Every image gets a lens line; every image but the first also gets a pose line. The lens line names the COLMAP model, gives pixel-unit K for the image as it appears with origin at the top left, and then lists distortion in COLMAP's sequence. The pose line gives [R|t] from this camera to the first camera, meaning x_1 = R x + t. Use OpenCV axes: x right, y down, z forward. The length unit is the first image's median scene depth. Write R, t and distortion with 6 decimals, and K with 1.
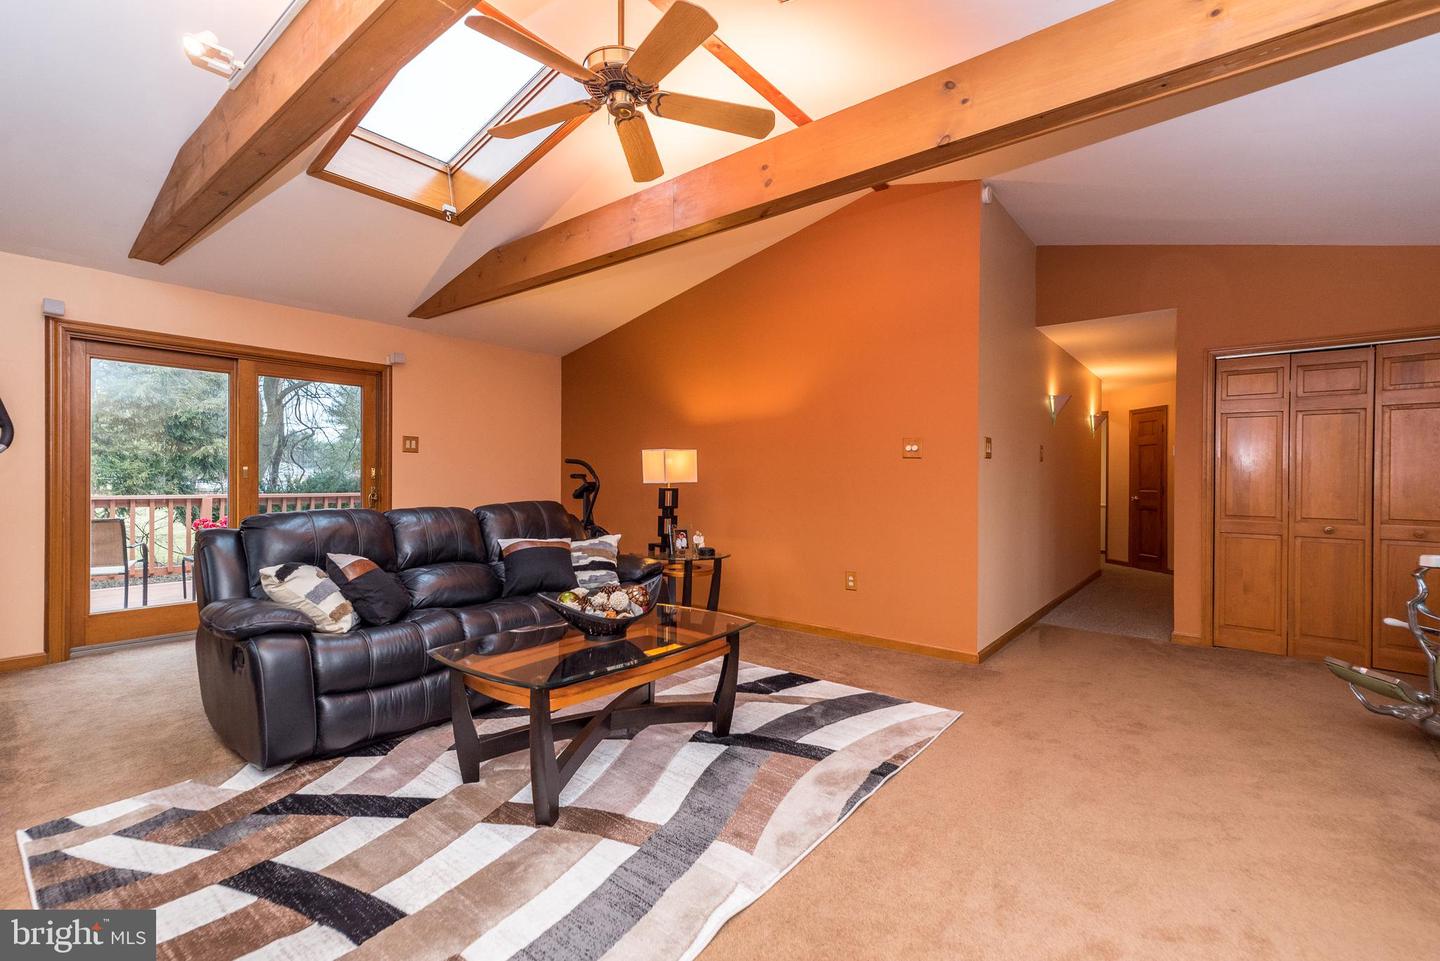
lens RADIAL K [[637.0, 0, 703.0], [0, 637.0, 484.7], [0, 0, 1]] dist [0.003373, 0.000511]
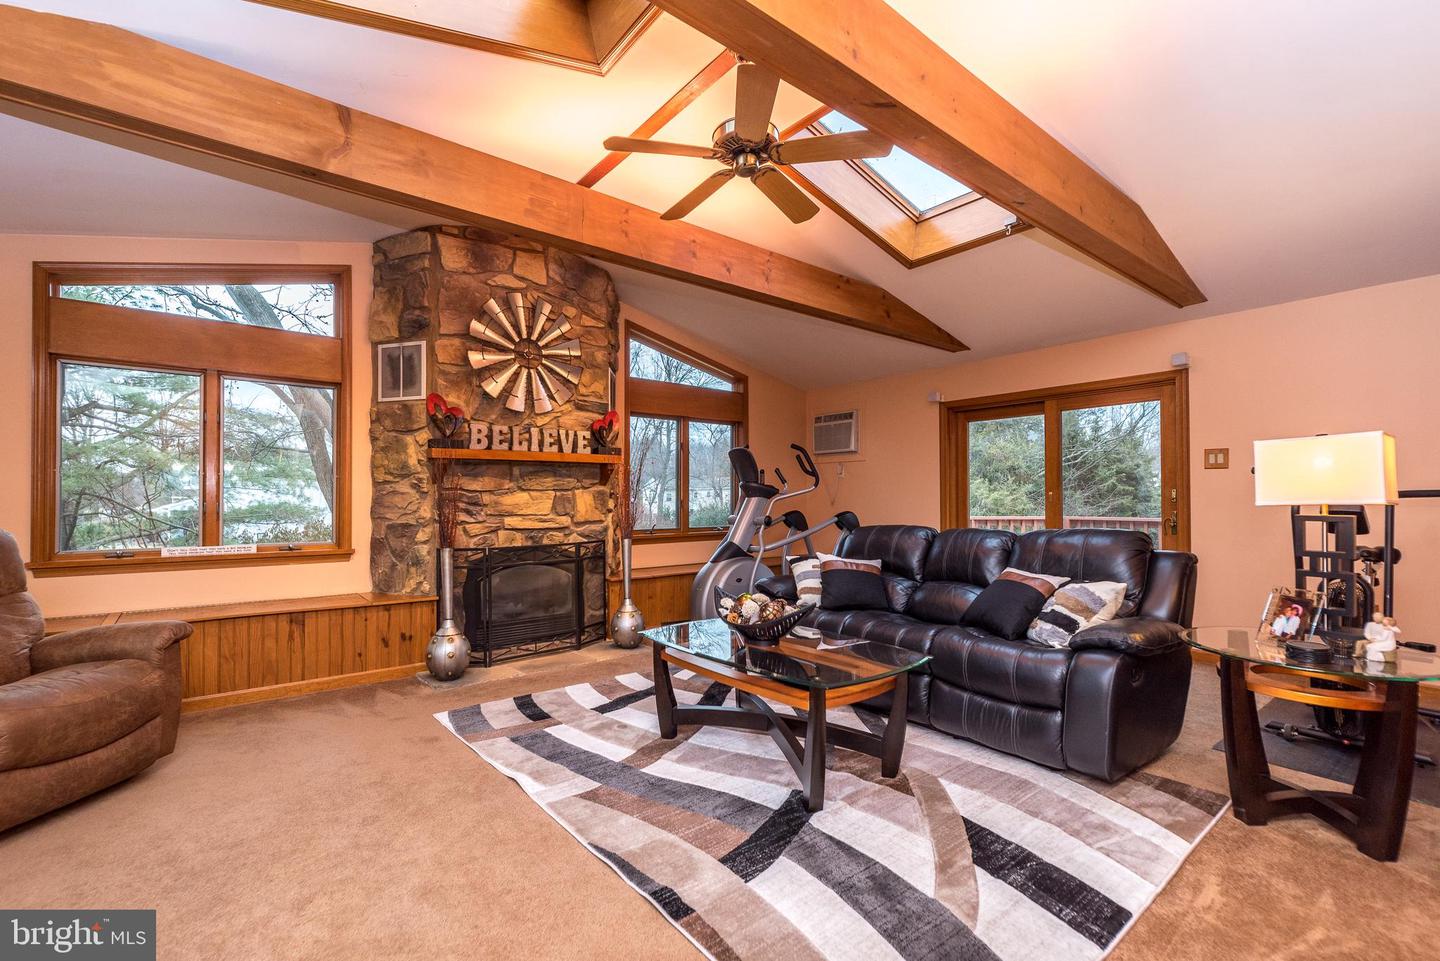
lens RADIAL K [[648.7, 0, 730.1], [0, 648.7, 503.5], [0, 0, 1]] dist [0.005260, 0.000016]
pose [[-0.202414, -0.006977, -0.979275, 0.897210], [-0.012379, 0.999913, -0.004566, 0.007511], [0.979222, 0.011199, -0.202482, 1.104684]]
